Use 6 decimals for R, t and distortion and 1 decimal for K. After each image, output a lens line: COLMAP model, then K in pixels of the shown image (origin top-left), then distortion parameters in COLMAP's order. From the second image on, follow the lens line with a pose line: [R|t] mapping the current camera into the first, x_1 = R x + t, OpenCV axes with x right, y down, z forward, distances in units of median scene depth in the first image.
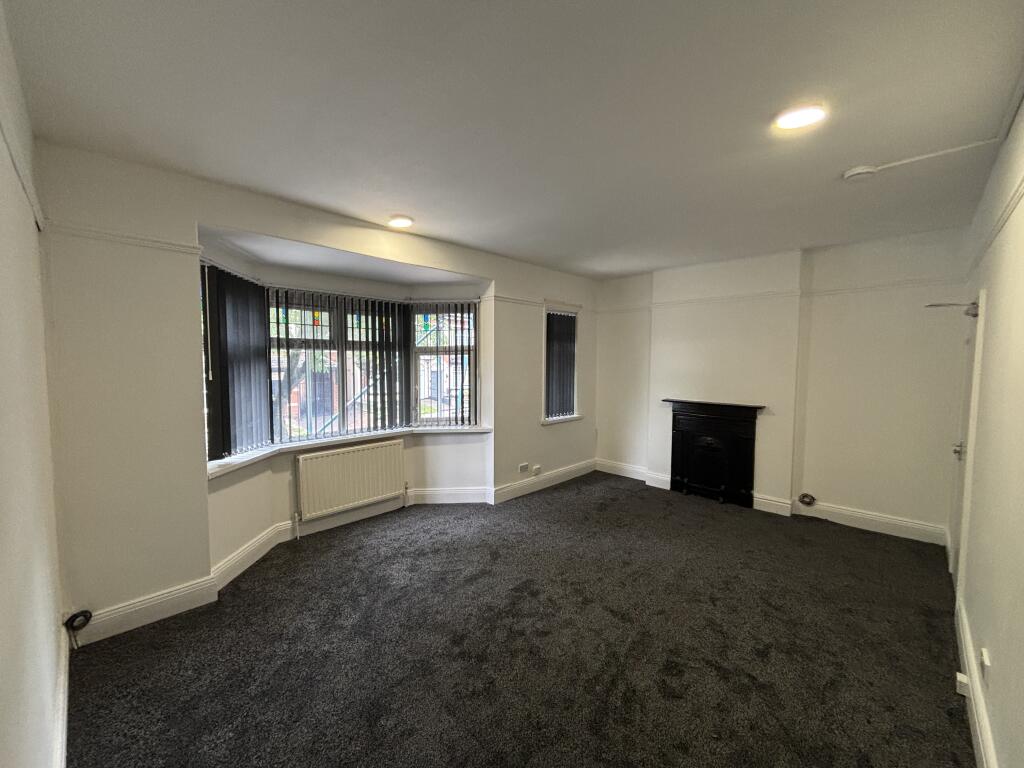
lens RADIAL K [[415.2, 0, 512.0], [0, 415.2, 384.0], [0, 0, 1]] dist [-0.008362, -0.000503]
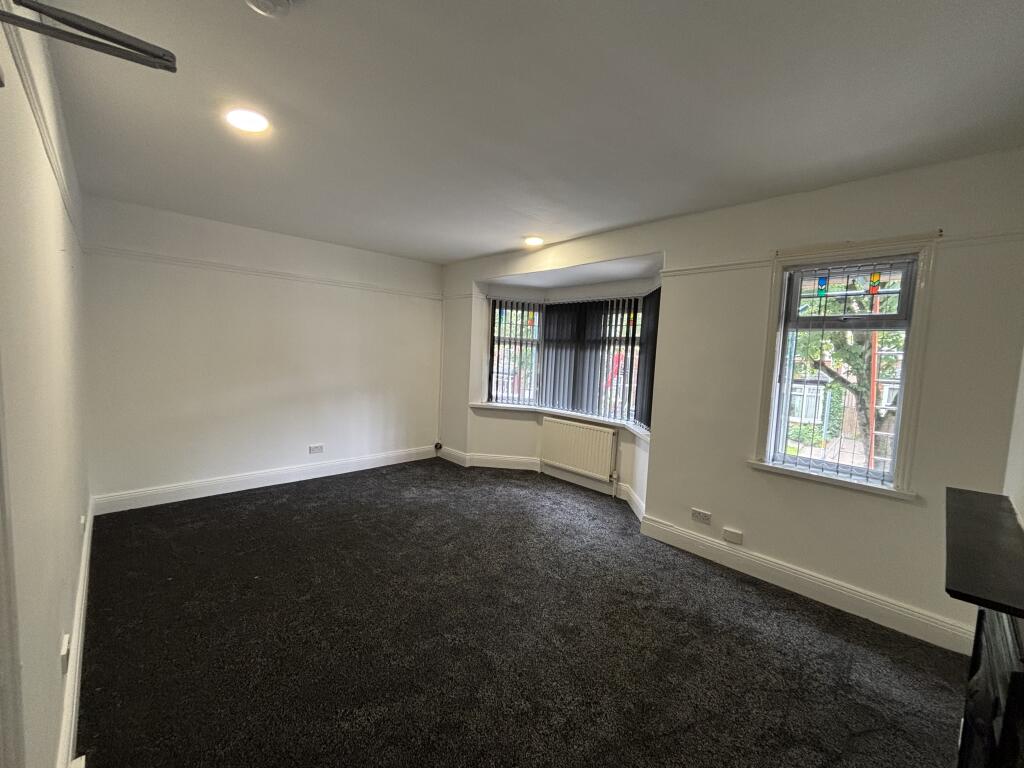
lens RADIAL K [[415.2, 0, 512.0], [0, 415.2, 384.0], [0, 0, 1]] dist [-0.008362, -0.000503]
pose [[-0.035520, 0.082725, -0.995939, 0.825764], [-0.097034, 0.991574, 0.085823, -0.049131], [0.994647, 0.099688, -0.027194, 0.810029]]
